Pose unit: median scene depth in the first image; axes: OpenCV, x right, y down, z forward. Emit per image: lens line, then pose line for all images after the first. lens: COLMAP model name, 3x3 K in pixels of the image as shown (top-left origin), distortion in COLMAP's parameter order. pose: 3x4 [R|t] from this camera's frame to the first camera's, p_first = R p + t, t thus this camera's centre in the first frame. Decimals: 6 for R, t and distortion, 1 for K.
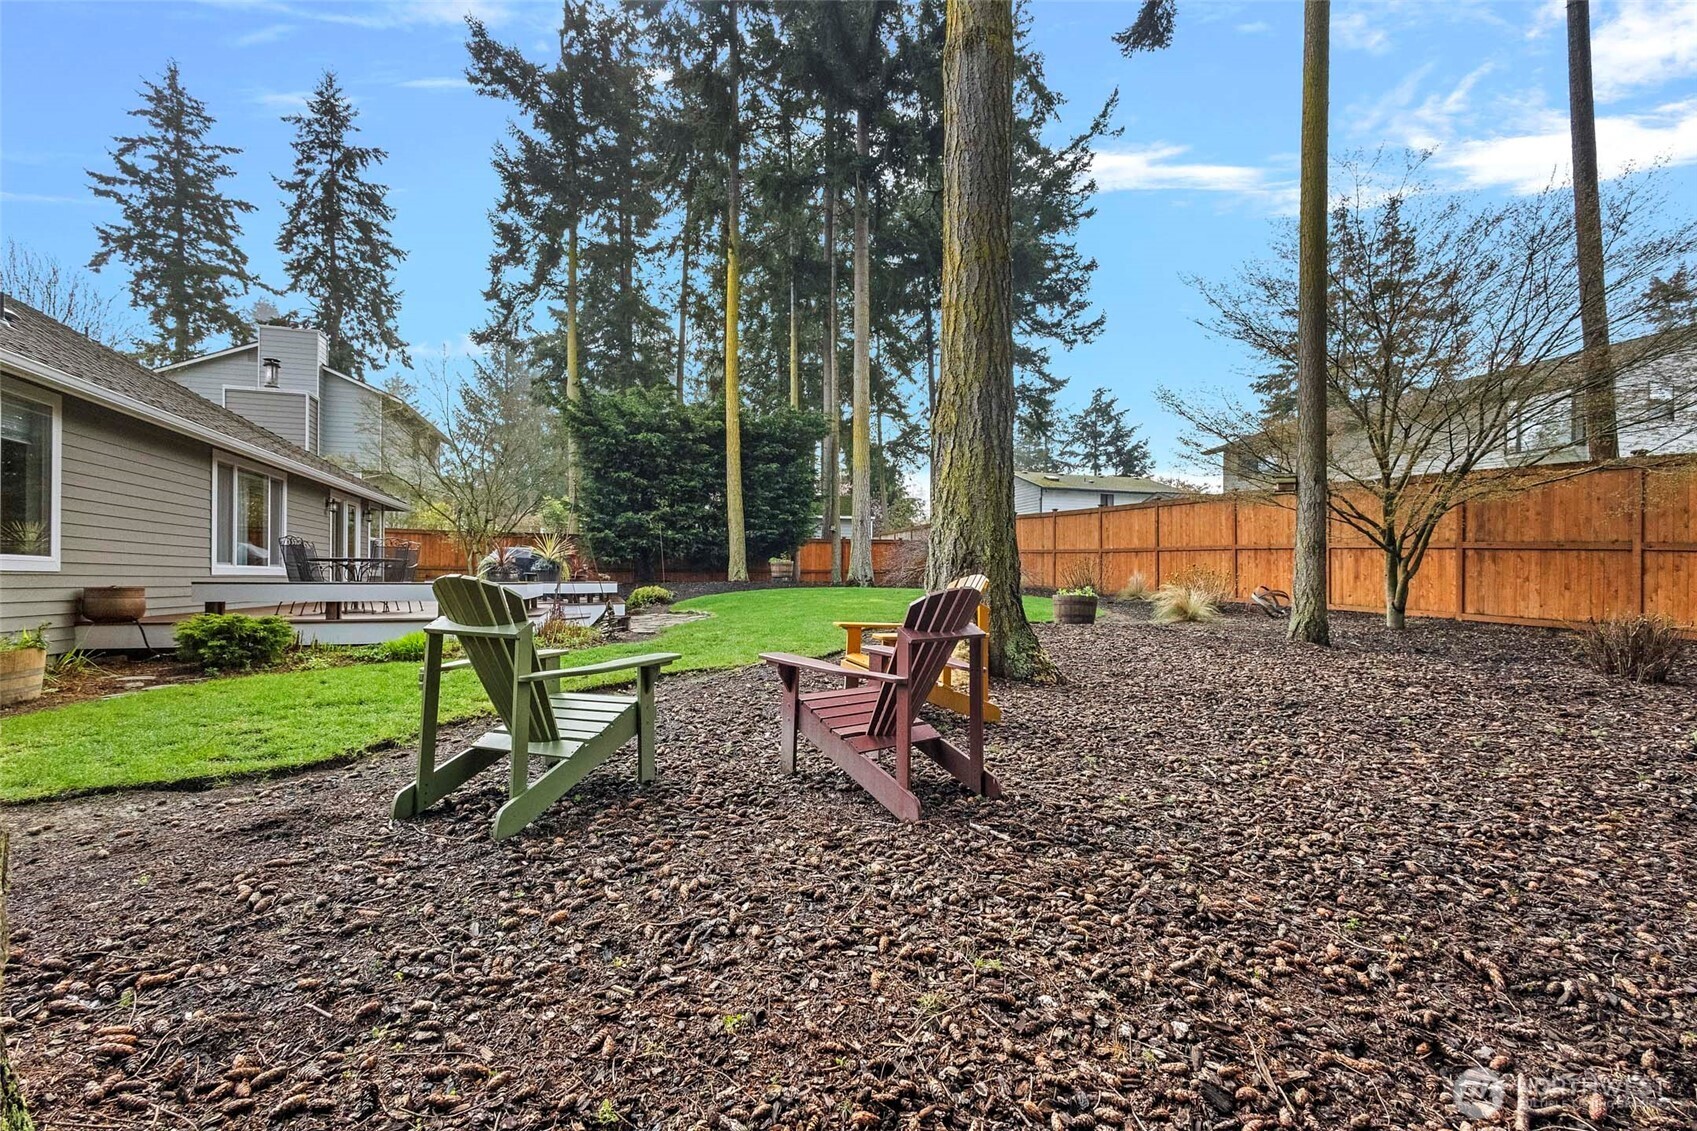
lens RADIAL K [[785.3, 0, 853.8], [0, 785.3, 573.1], [0, 0, 1]] dist [0.001871, -0.000189]
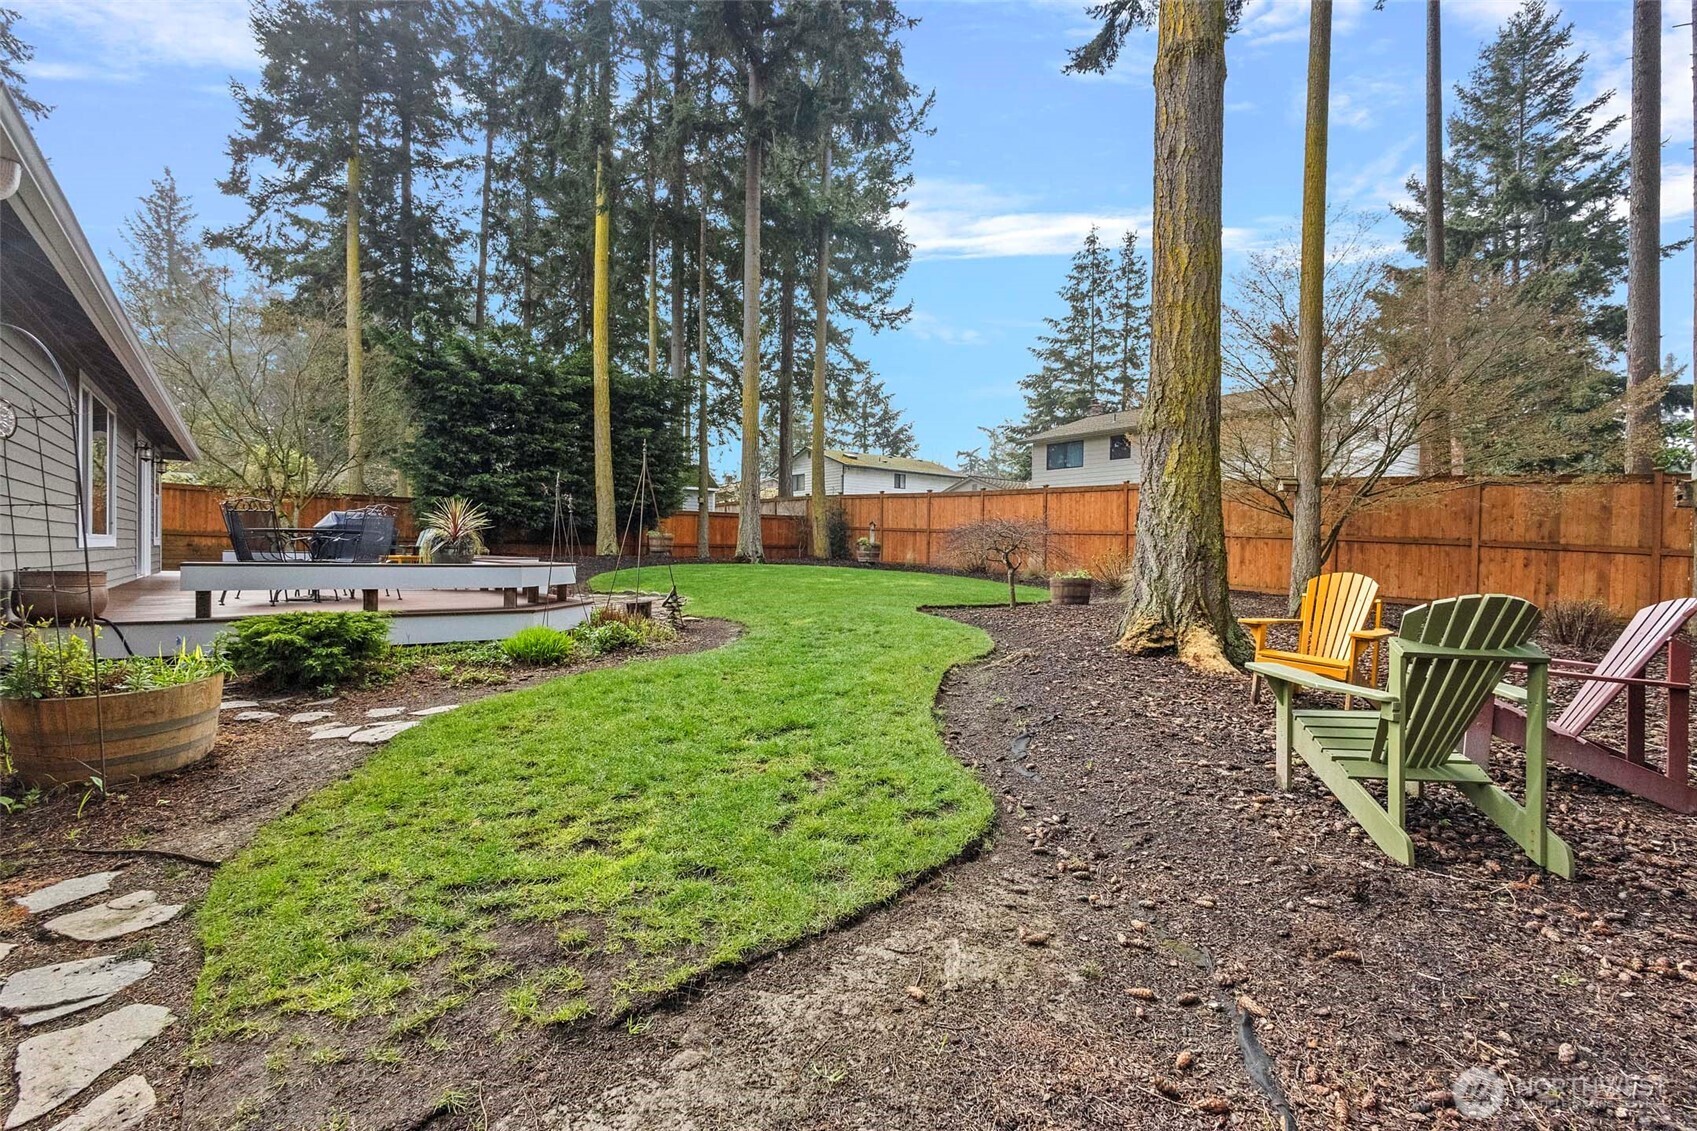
lens RADIAL K [[782.6, 0, 848.4], [0, 782.6, 563.2], [0, 0, 1]] dist [0.002981, -0.001347]
pose [[0.941107, 0.007832, 0.338019, -0.114253], [-0.016384, 0.999614, 0.022455, -0.003294], [-0.337712, -0.026670, 0.940871, 0.030530]]
